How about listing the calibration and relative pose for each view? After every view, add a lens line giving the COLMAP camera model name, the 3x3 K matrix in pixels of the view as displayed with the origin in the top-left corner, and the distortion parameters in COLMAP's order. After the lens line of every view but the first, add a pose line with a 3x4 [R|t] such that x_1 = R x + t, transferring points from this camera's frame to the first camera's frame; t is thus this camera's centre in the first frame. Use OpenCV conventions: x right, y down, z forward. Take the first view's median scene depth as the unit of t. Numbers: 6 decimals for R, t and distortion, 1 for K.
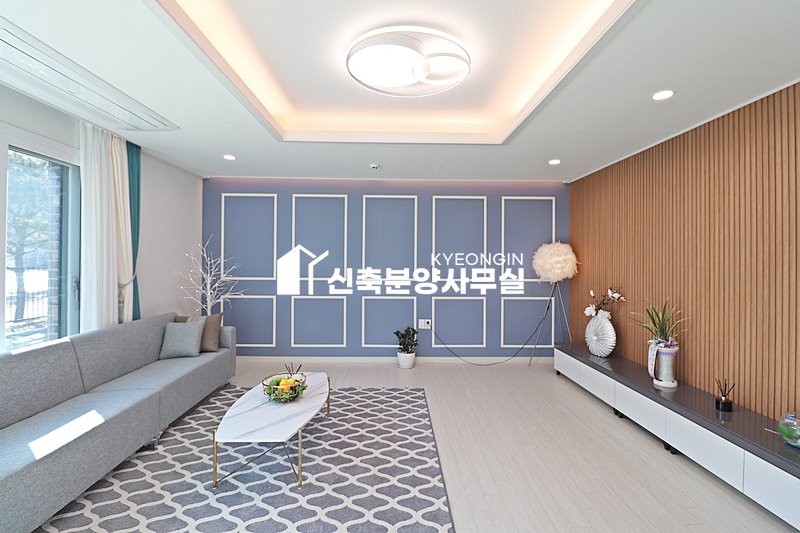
lens RADIAL K [[371.3, 0, 398.9], [0, 371.3, 260.9], [0, 0, 1]] dist [-0.003533, -0.004227]
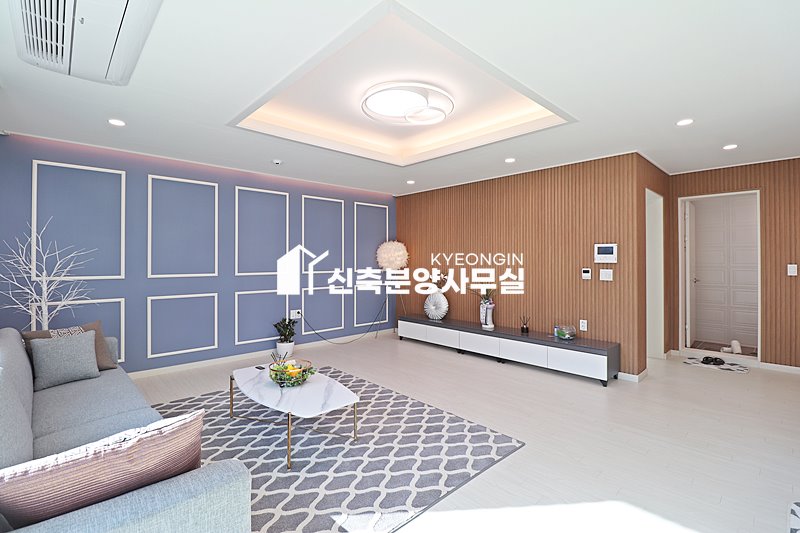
lens RADIAL K [[371.3, 0, 396.1], [0, 371.3, 263.5], [0, 0, 1]] dist [-0.003533, -0.004227]
pose [[0.744499, -0.013273, 0.667491, -0.510911], [0.004567, 0.999880, 0.014788, 0.011361], [-0.667608, -0.007962, 0.744471, 0.014444]]
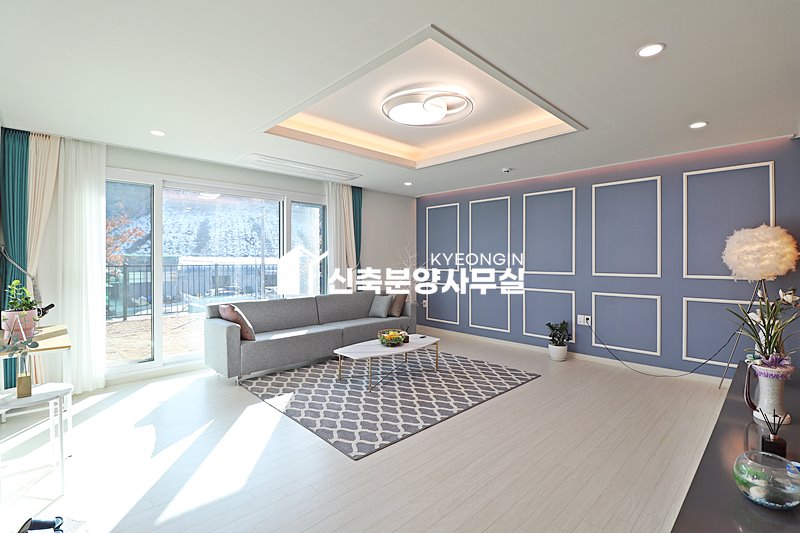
lens RADIAL K [[371.3, 0, 395.6], [0, 371.3, 263.4], [0, 0, 1]] dist [-0.003533, -0.004227]
pose [[0.677749, 0.001084, -0.735293, 0.532330], [0.005138, 0.999968, 0.006210, 0.017612], [0.735276, -0.007986, 0.677721, -0.009432]]
